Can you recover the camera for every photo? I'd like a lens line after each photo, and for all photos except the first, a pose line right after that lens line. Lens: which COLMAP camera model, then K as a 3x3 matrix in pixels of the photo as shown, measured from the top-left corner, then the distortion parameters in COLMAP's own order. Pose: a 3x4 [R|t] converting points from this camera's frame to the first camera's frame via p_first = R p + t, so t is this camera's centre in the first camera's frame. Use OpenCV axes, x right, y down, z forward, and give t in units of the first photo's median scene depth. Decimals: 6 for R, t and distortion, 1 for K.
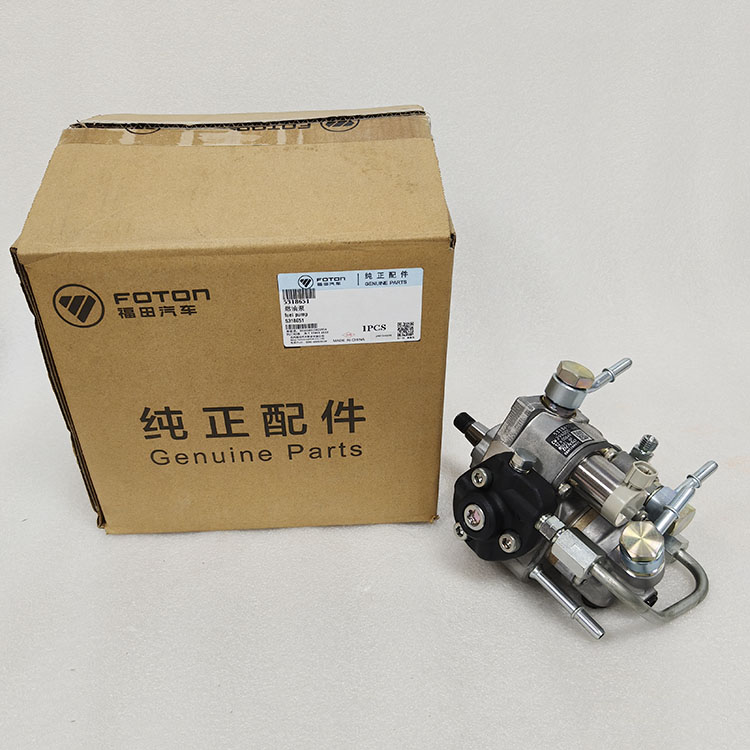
lens RADIAL K [[823.4, 0, 375.0], [0, 823.4, 375.0], [0, 0, 1]] dist [-0.011914, -0.011817]
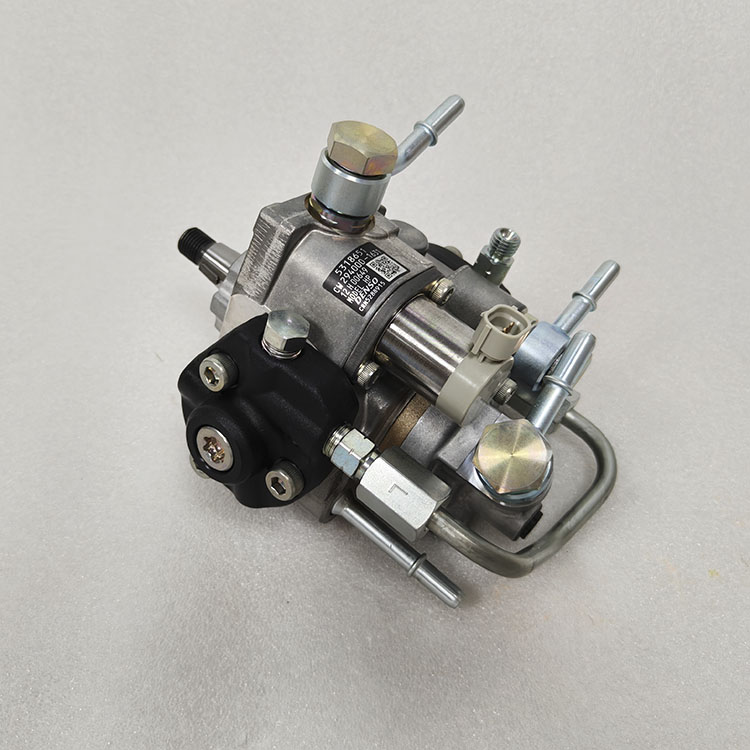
lens RADIAL K [[840.3, 0, 375.0], [0, 840.3, 375.0], [0, 0, 1]] dist [-0.015900, 0.005055]
pose [[0.971018, -0.189948, 0.145063, 0.151251], [0.131213, 0.930966, 0.340713, -0.048795], [-0.199767, -0.311805, 0.928909, 0.471996]]
